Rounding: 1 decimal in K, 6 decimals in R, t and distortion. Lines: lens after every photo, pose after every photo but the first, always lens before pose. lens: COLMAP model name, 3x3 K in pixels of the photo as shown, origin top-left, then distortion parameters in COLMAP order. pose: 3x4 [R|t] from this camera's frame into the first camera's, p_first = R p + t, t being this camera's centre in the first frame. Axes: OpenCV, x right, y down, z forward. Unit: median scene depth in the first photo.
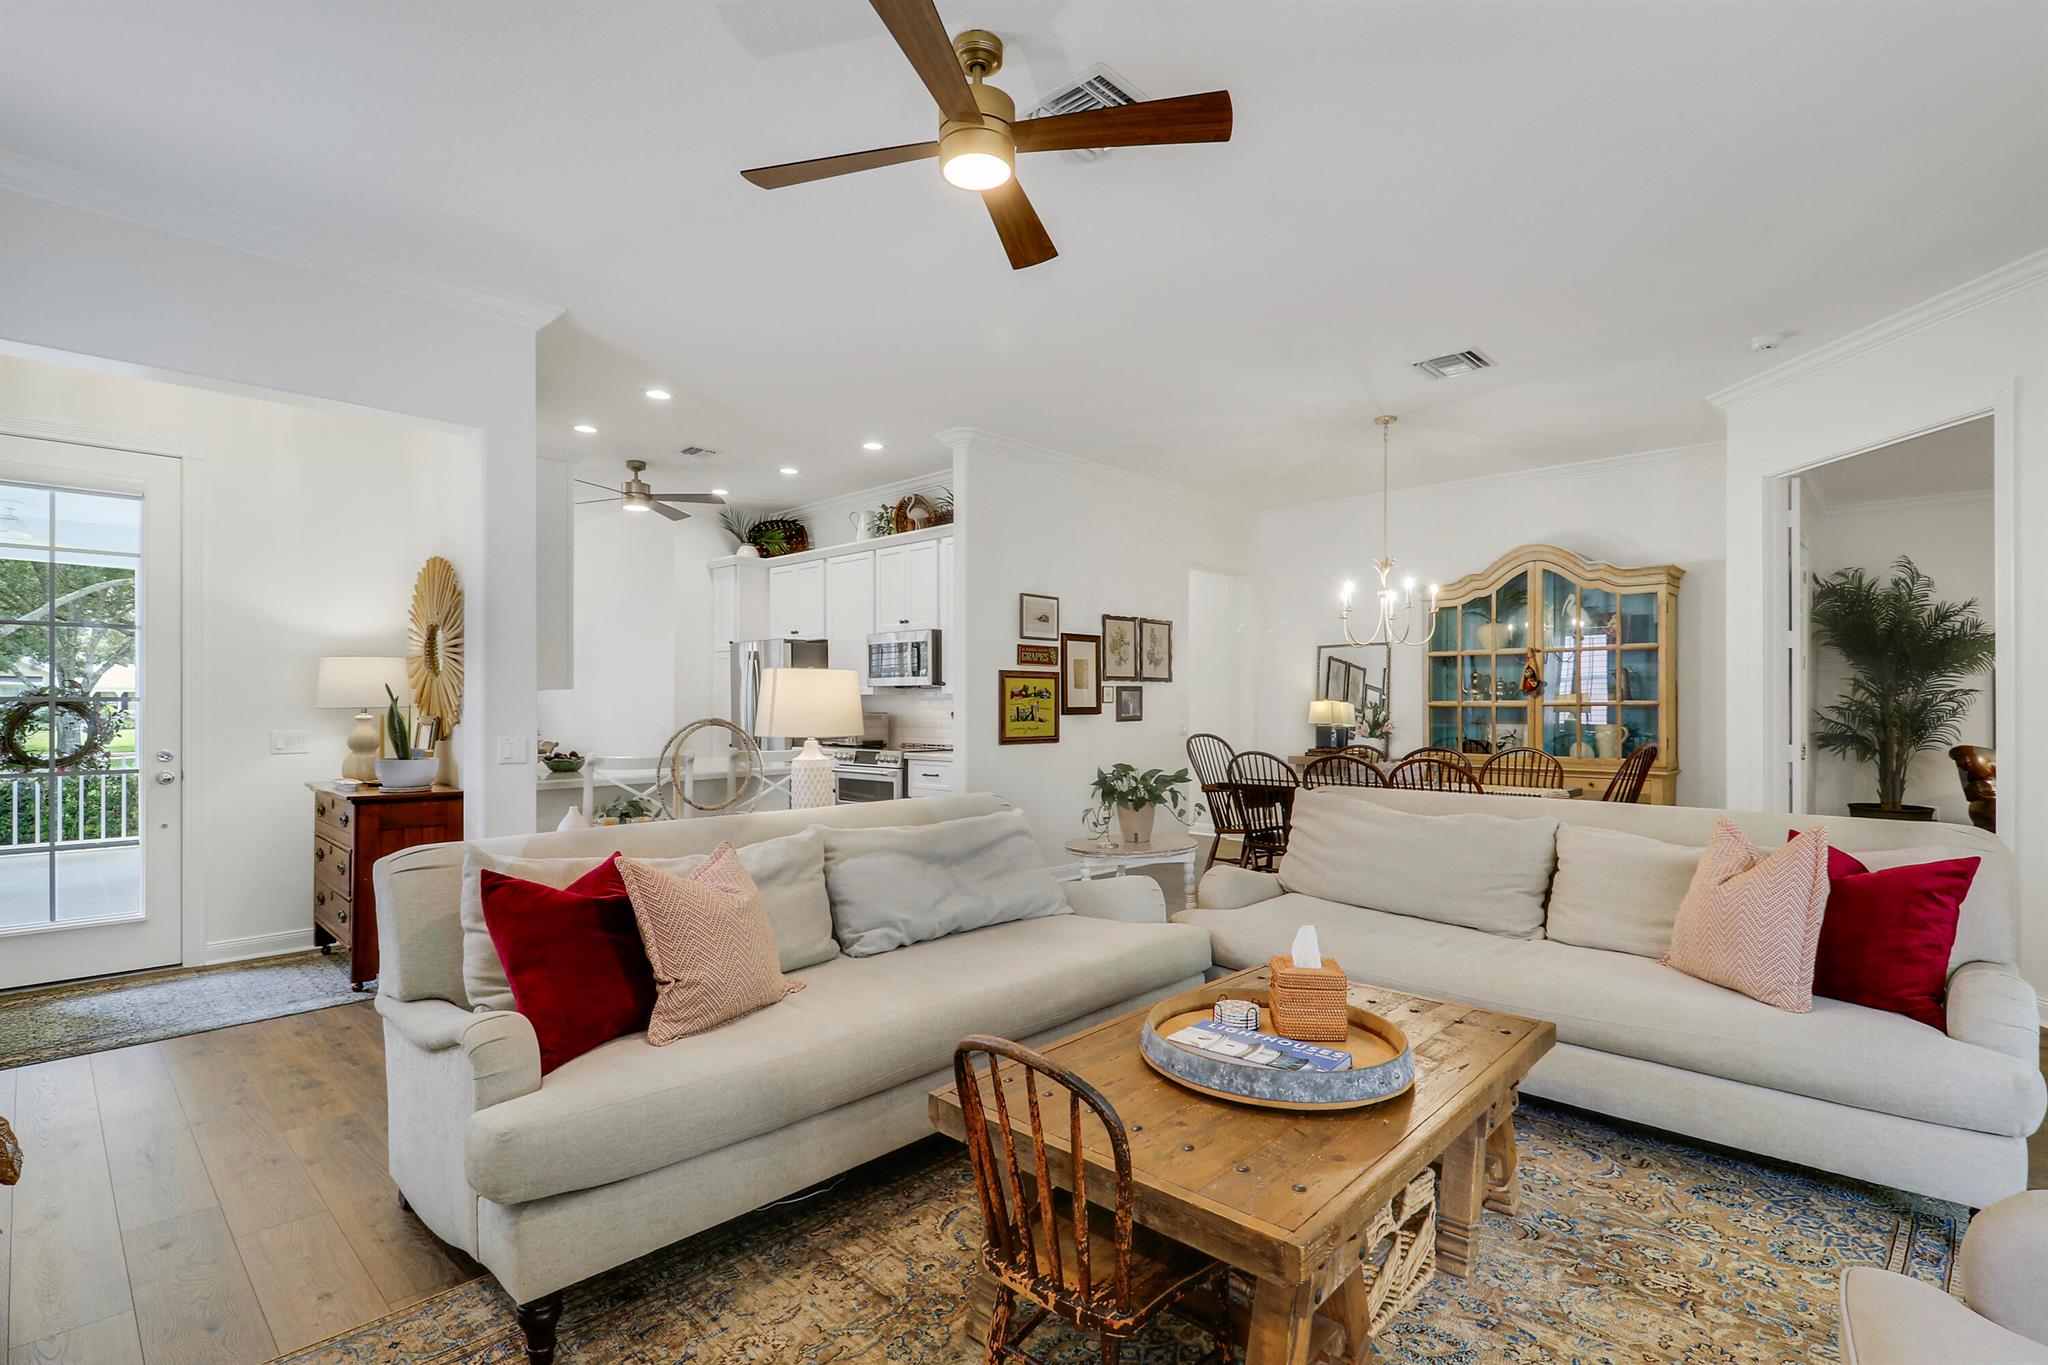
lens RADIAL K [[957.3, 0, 1039.4], [0, 957.3, 688.4], [0, 0, 1]] dist [0.013648, -0.012998]
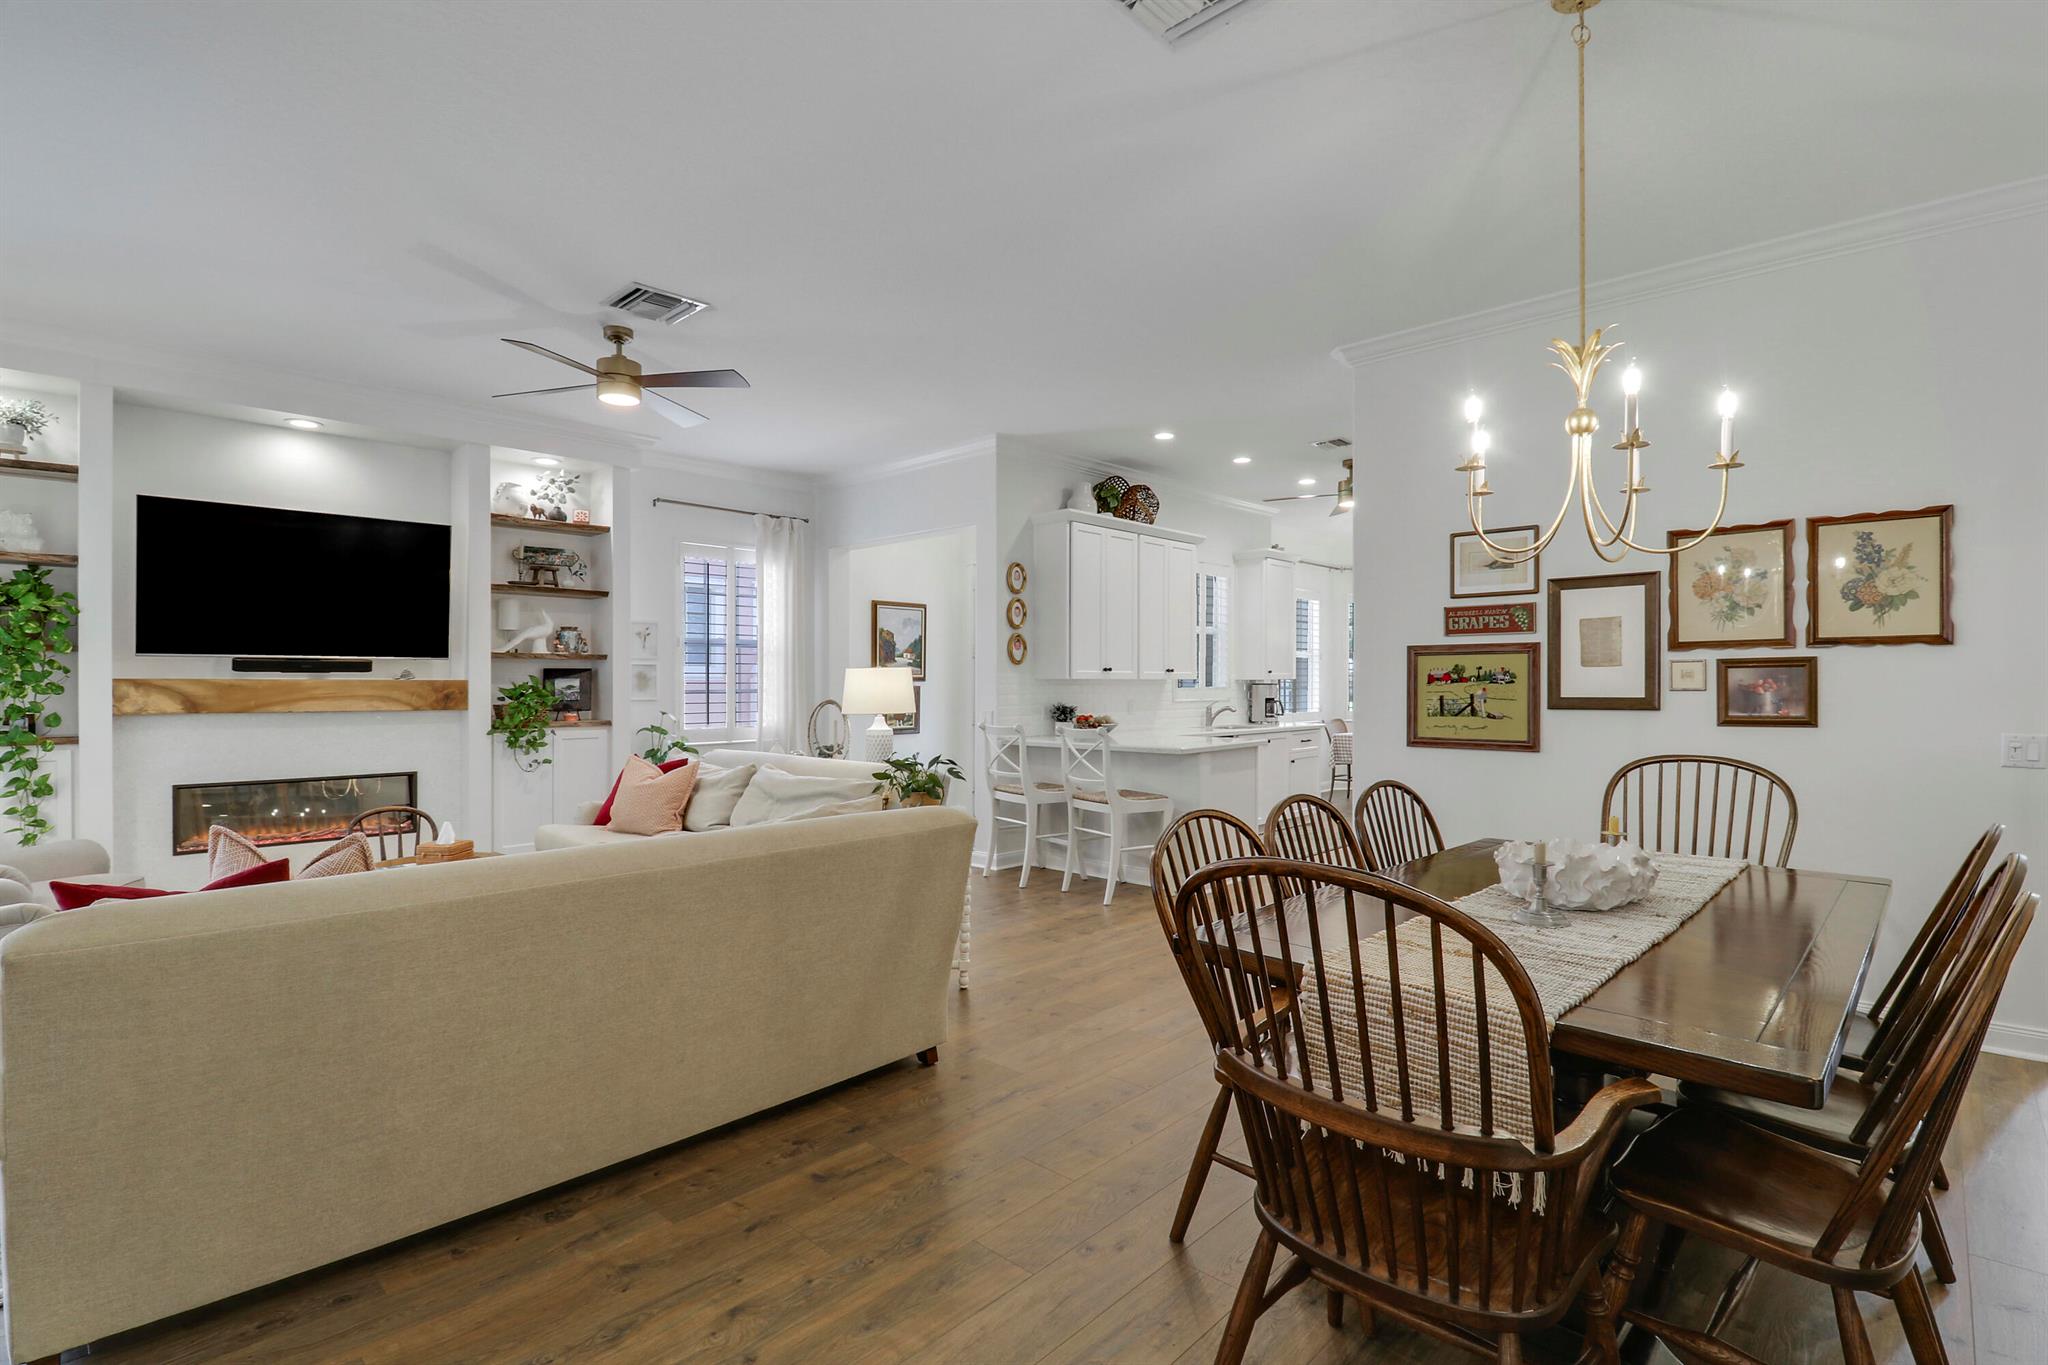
lens RADIAL K [[957.3, 0, 1023.3], [0, 957.3, 678.9], [0, 0, 1]] dist [0.013648, -0.012998]
pose [[0.007269, -0.006307, -0.999954, 0.649155], [0.017923, 0.999820, -0.006176, 0.005335], [0.999813, -0.017877, 0.007381, 0.643206]]
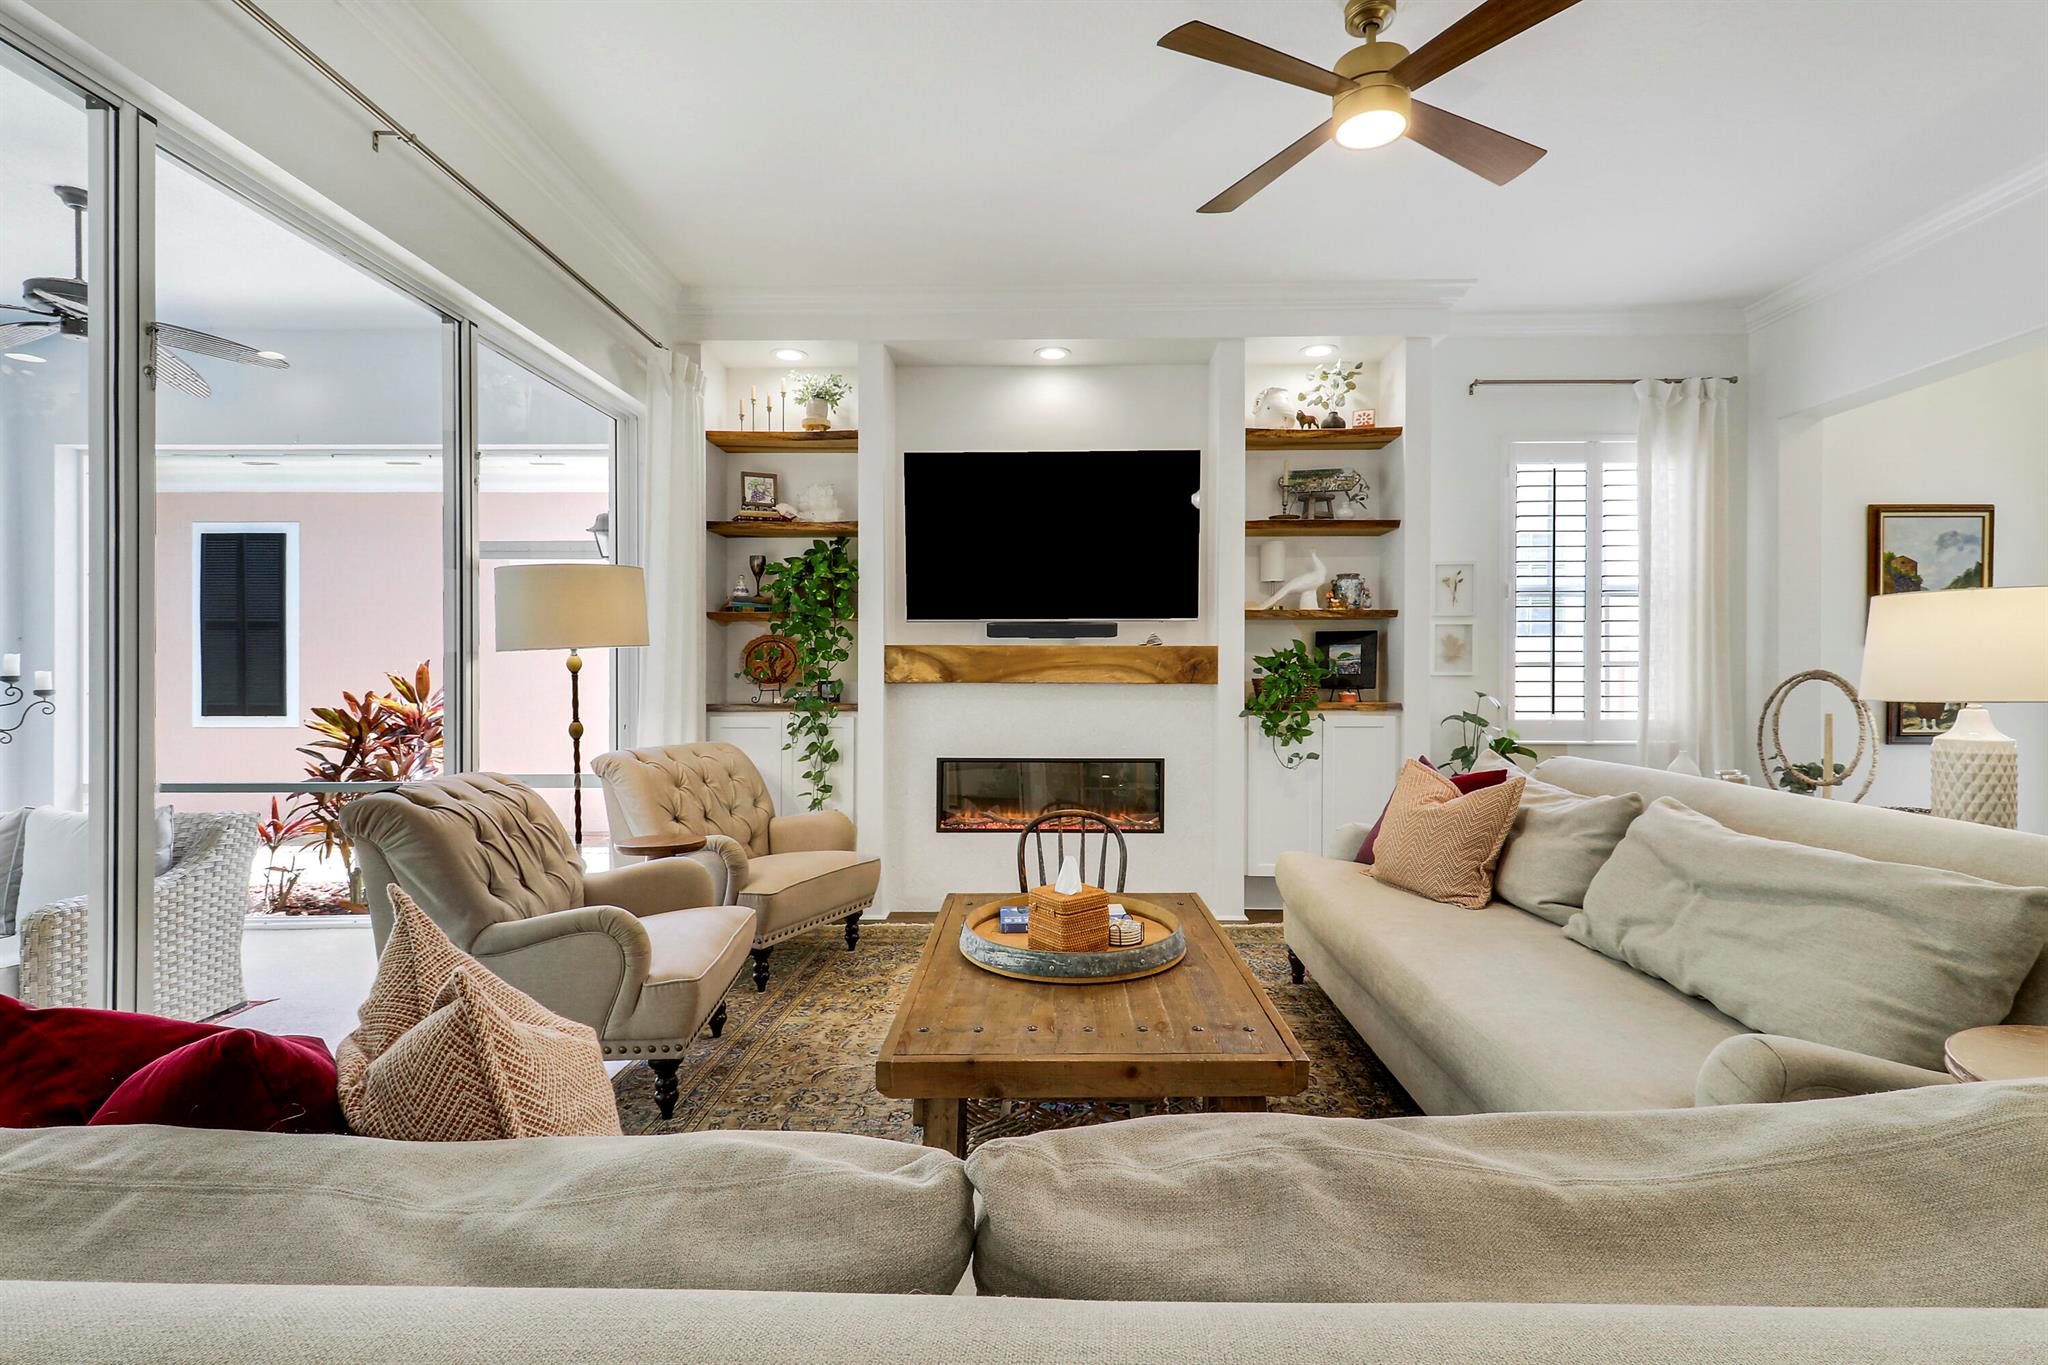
lens RADIAL K [[957.3, 0, 1039.6], [0, 957.3, 676.9], [0, 0, 1]] dist [0.013648, -0.012998]
pose [[-0.729371, 0.003520, -0.684110, 0.330744], [0.010713, 0.999923, -0.006276, 0.016723], [0.684035, -0.011906, -0.729352, 0.553395]]
